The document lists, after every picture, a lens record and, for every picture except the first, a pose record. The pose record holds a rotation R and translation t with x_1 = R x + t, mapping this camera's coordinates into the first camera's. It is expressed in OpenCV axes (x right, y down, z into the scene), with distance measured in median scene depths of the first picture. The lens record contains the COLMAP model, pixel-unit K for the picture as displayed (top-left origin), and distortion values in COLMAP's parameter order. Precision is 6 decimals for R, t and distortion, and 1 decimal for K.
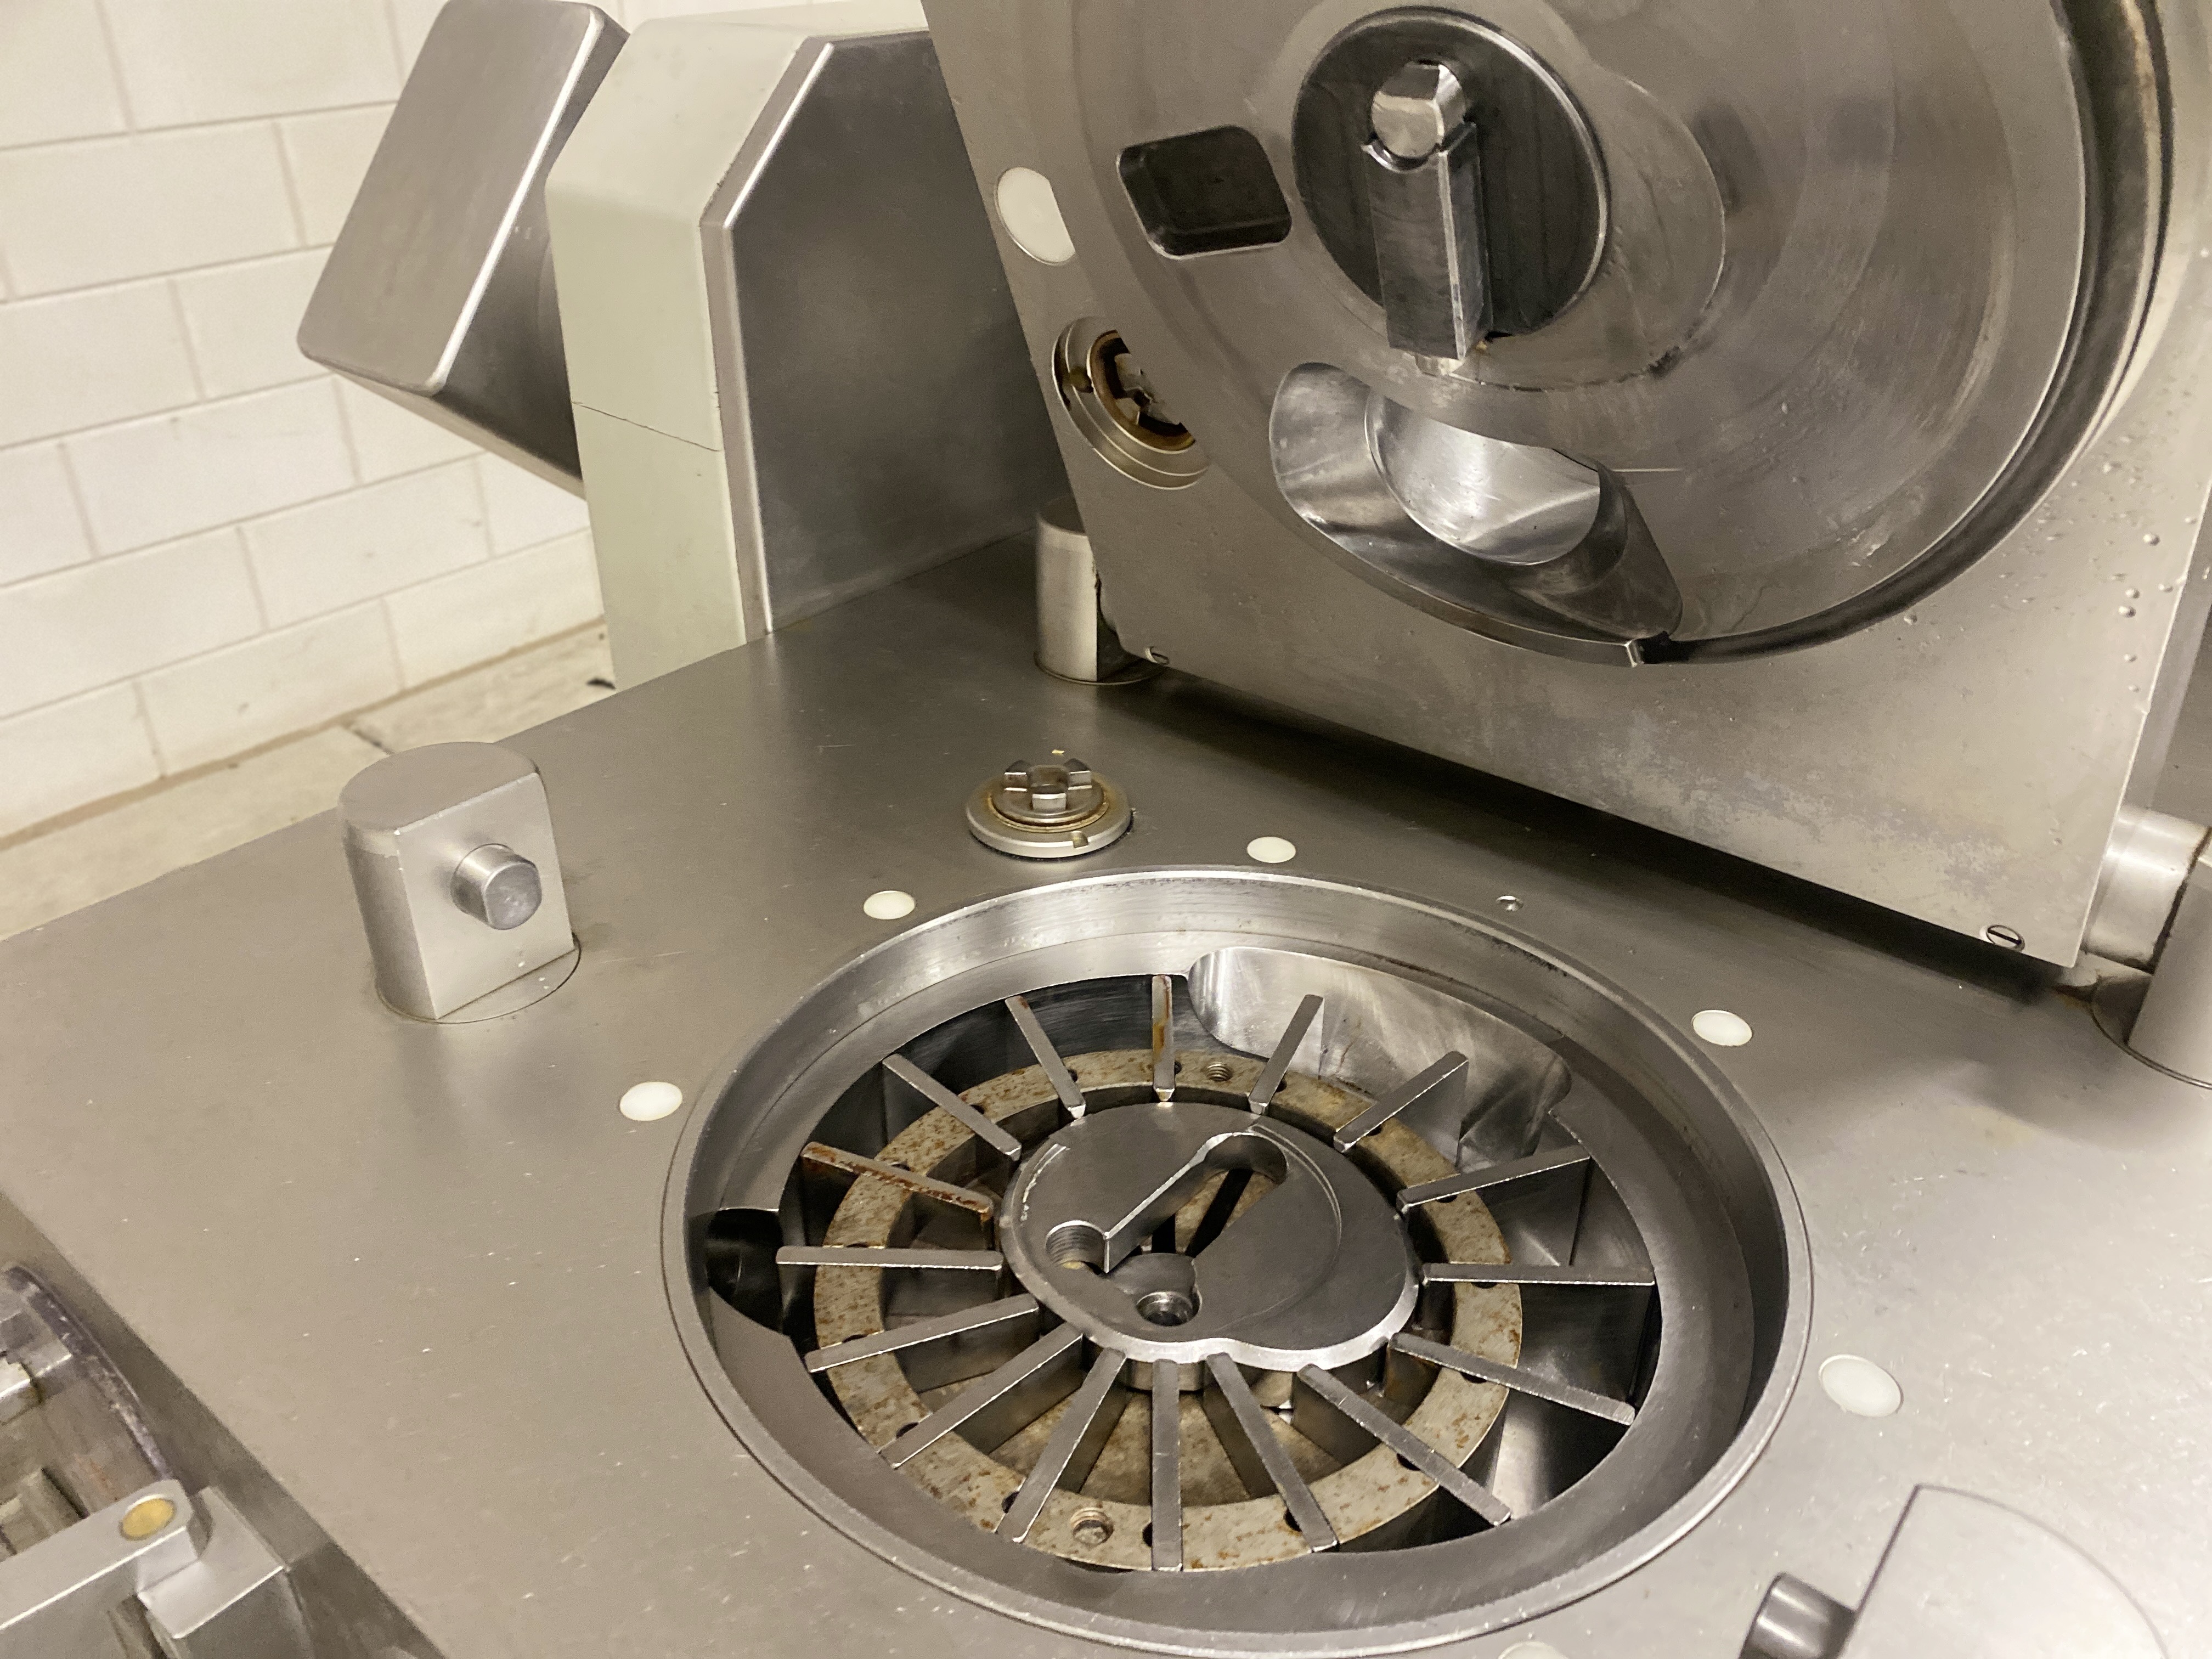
lens RADIAL K [[1706.2, 0, 1098.3], [0, 1706.2, 836.1], [0, 0, 1]] dist [0.024874, -0.019368]
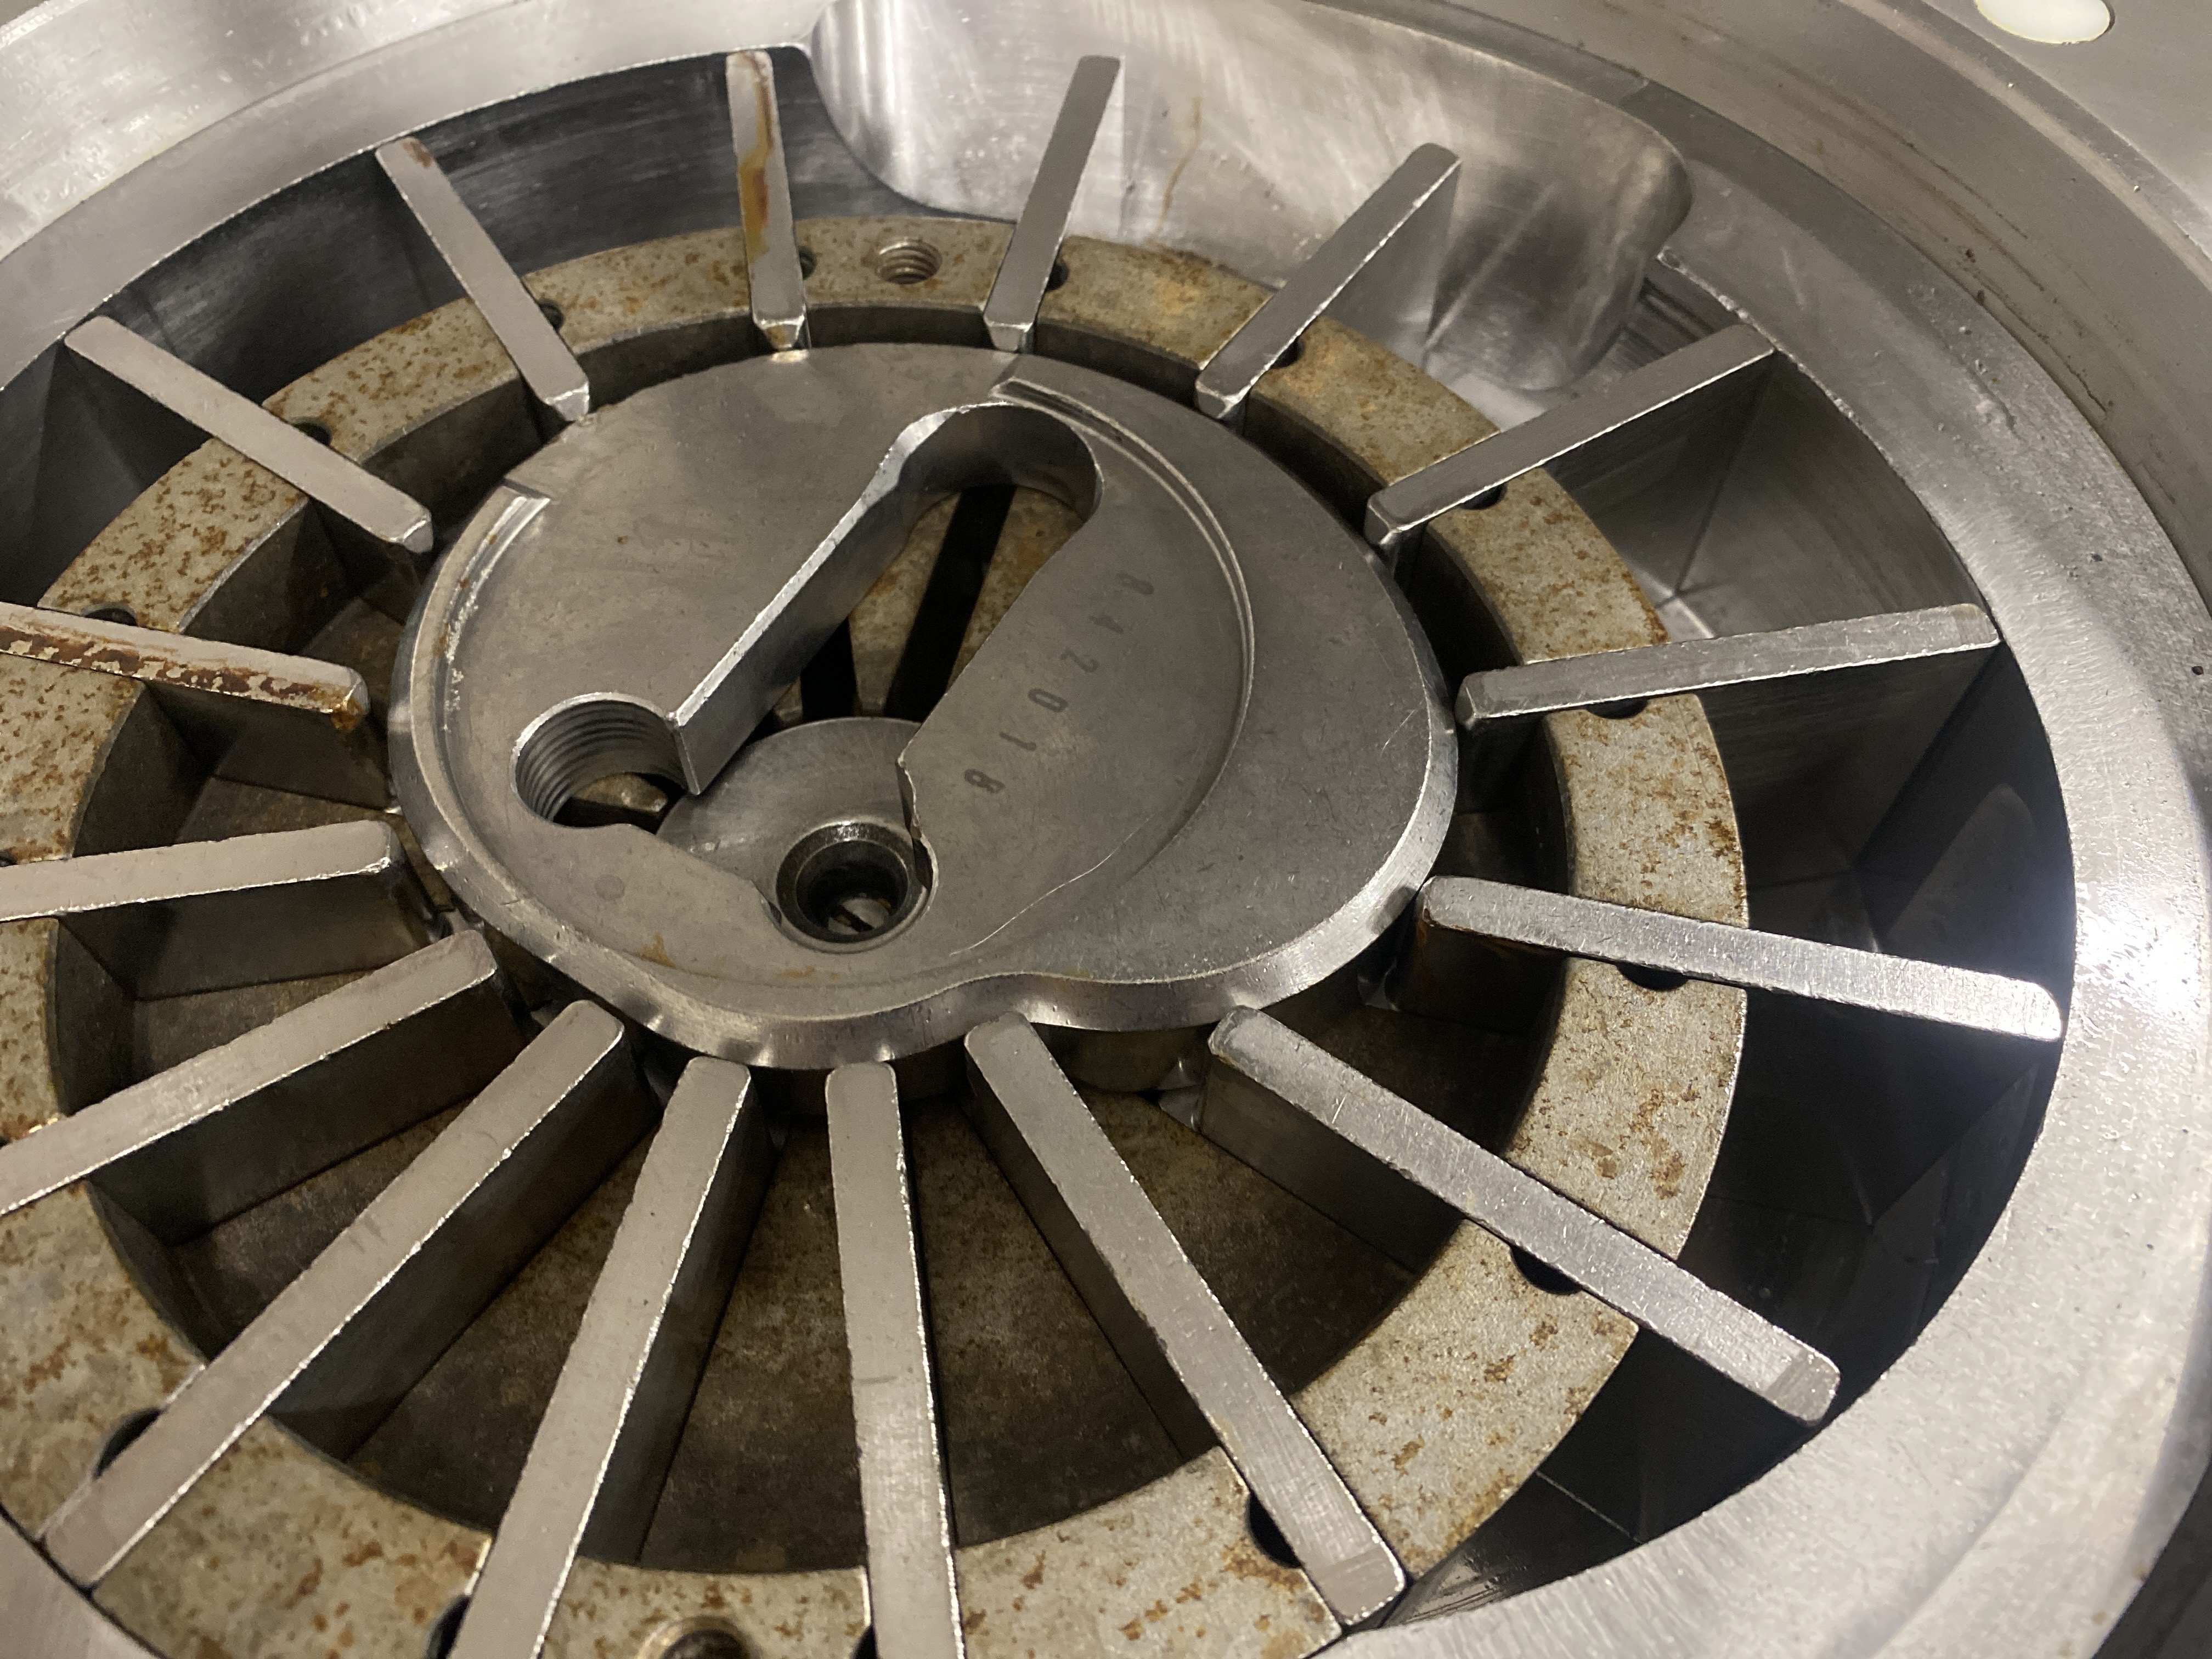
lens RADIAL K [[1706.2, 0, 1135.1], [0, 1706.2, 759.4], [0, 0, 1]] dist [0.024874, -0.019368]
pose [[0.976706, -0.168001, 0.133494, 0.051523], [0.099678, 0.906137, 0.411072, 0.085502], [-0.190024, -0.388190, 0.901776, 0.586086]]
